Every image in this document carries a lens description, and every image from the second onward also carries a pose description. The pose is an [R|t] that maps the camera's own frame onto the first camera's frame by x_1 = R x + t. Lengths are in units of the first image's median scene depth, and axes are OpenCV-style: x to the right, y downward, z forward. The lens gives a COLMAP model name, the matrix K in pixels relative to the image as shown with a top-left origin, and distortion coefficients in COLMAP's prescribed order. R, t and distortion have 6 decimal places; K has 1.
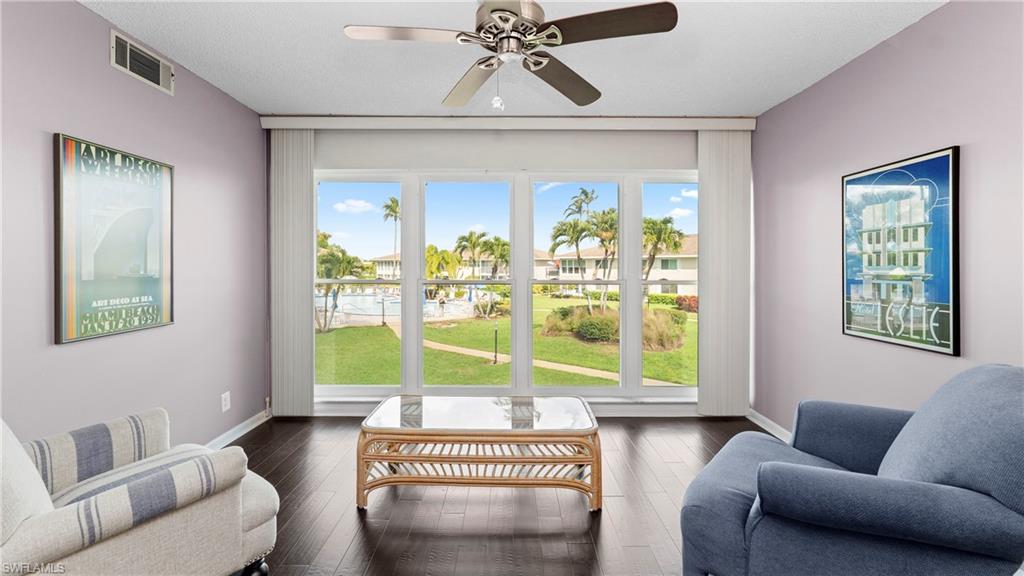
lens RADIAL K [[419.2, 0, 513.2], [0, 419.2, 265.4], [0, 0, 1]] dist [-0.000322, -0.000179]
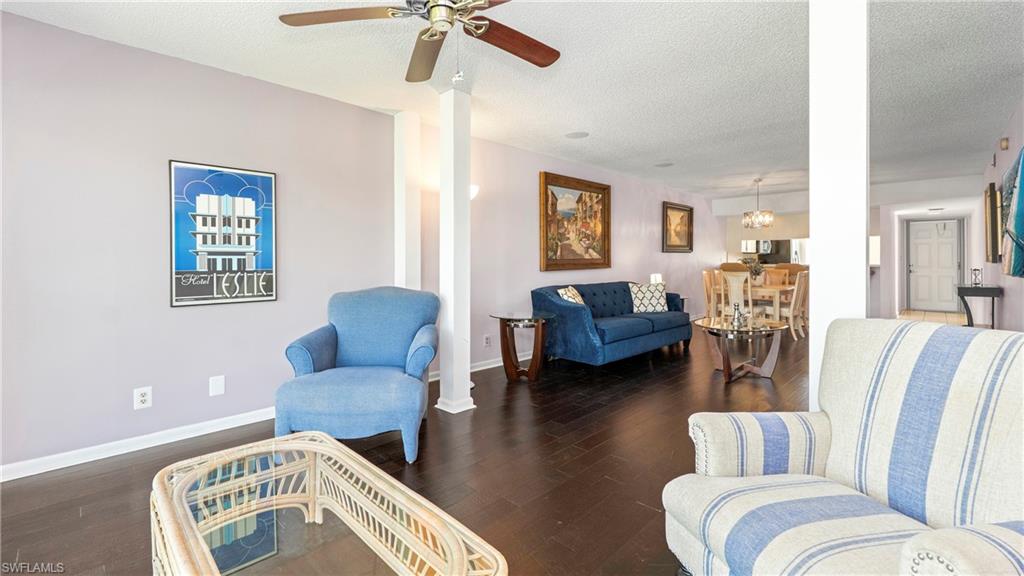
lens RADIAL K [[430.1, 0, 510.5], [0, 430.1, 254.7], [0, 0, 1]] dist [-0.002126, -0.000257]
pose [[-0.701722, 0.004567, 0.712436, -0.061401], [-0.004039, 0.999938, -0.010387, 0.003808], [-0.712440, -0.010166, -0.701660, 0.116651]]
